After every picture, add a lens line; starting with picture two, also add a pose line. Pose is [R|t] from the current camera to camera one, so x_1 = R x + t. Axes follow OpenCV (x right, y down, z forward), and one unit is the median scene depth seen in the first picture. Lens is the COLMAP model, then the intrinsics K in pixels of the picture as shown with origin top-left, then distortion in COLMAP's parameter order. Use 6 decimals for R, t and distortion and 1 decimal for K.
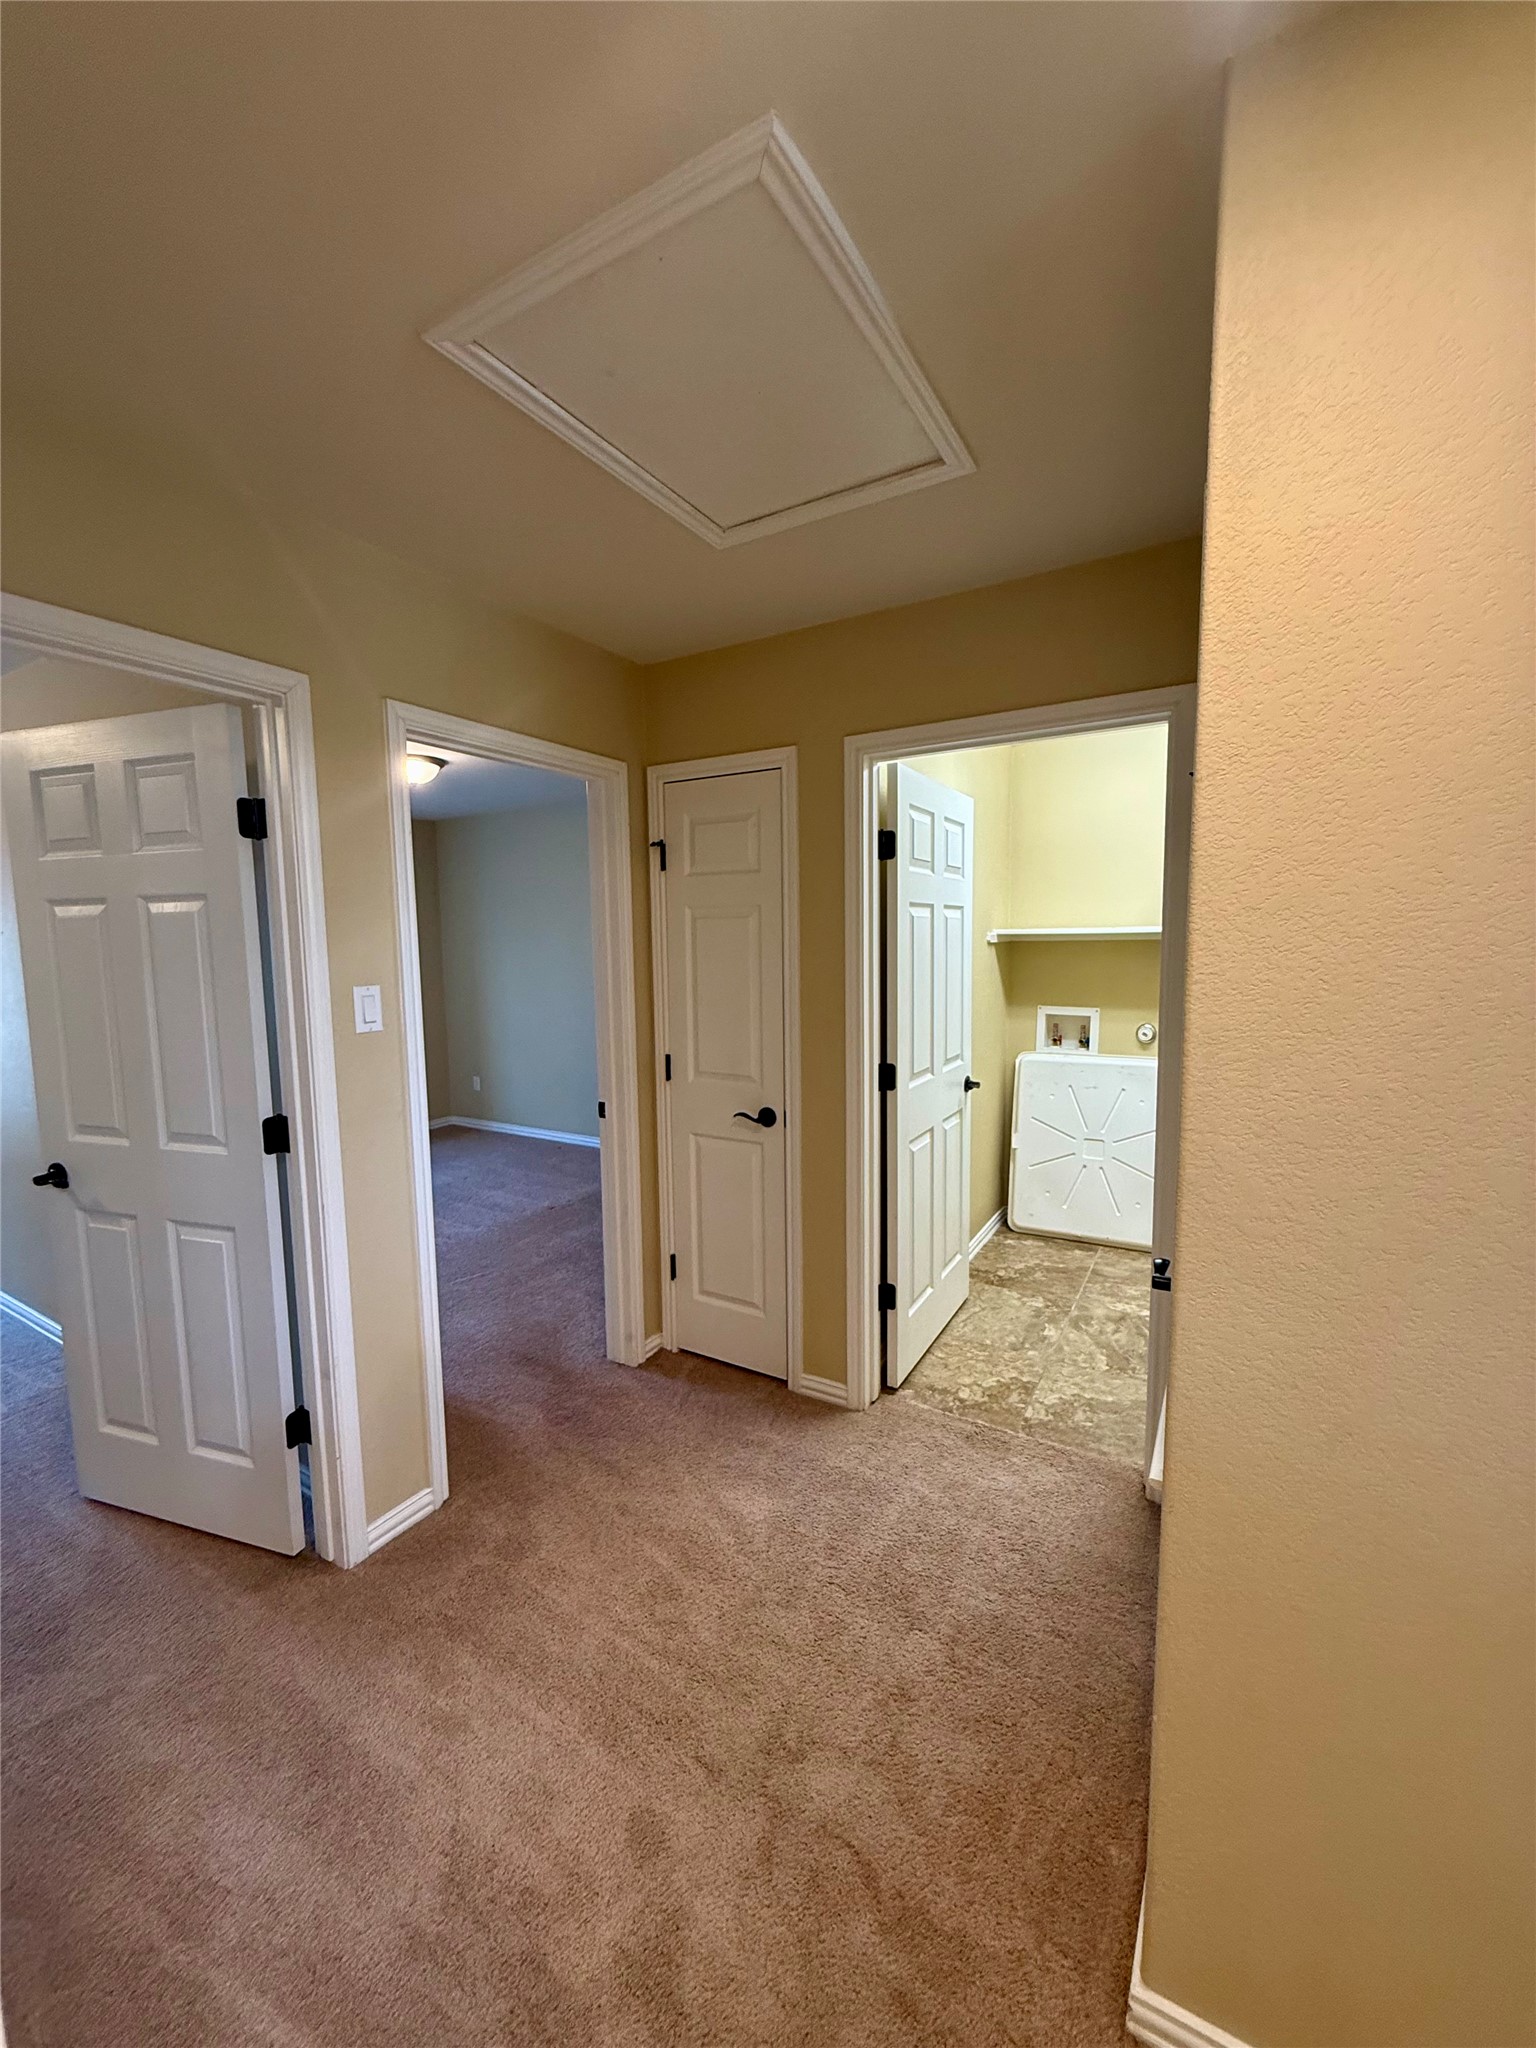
lens RADIAL K [[814.3, 0, 767.3], [0, 814.3, 1020.4], [0, 0, 1]] dist [-0.001958, -0.000123]
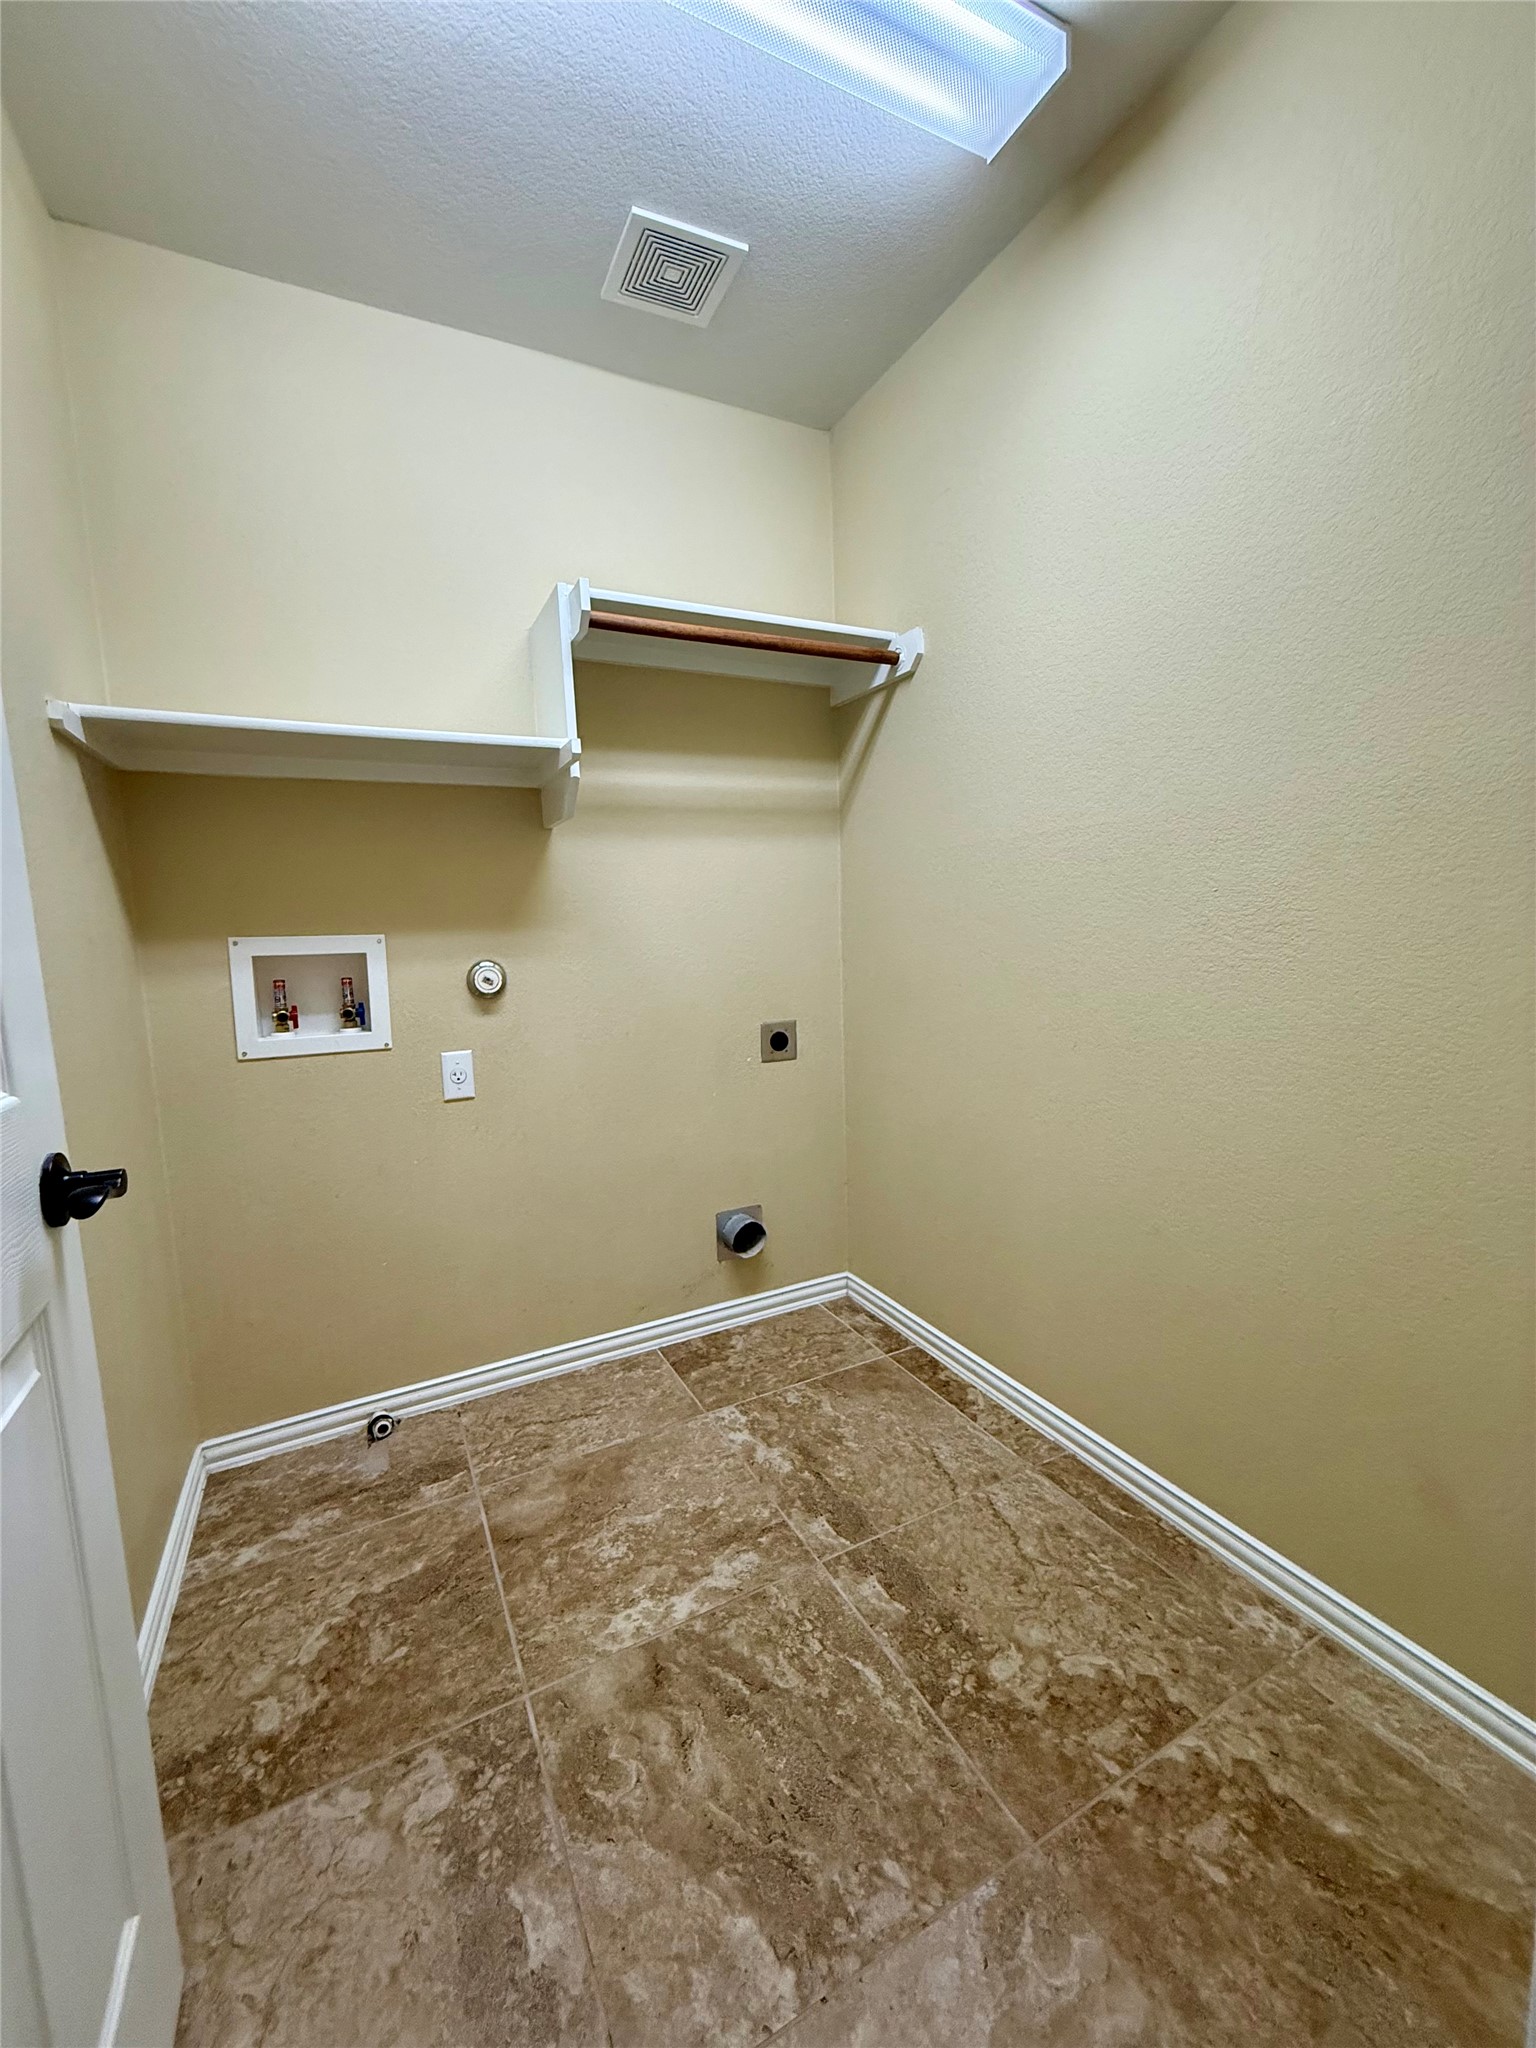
lens RADIAL K [[814.3, 0, 761.7], [0, 814.3, 1016.7], [0, 0, 1]] dist [-0.001958, -0.000123]
pose [[0.536310, -0.103778, 0.837617, 0.149889], [0.118551, 0.991836, 0.046979, 0.038023], [-0.835654, 0.074105, 0.544234, 0.638731]]
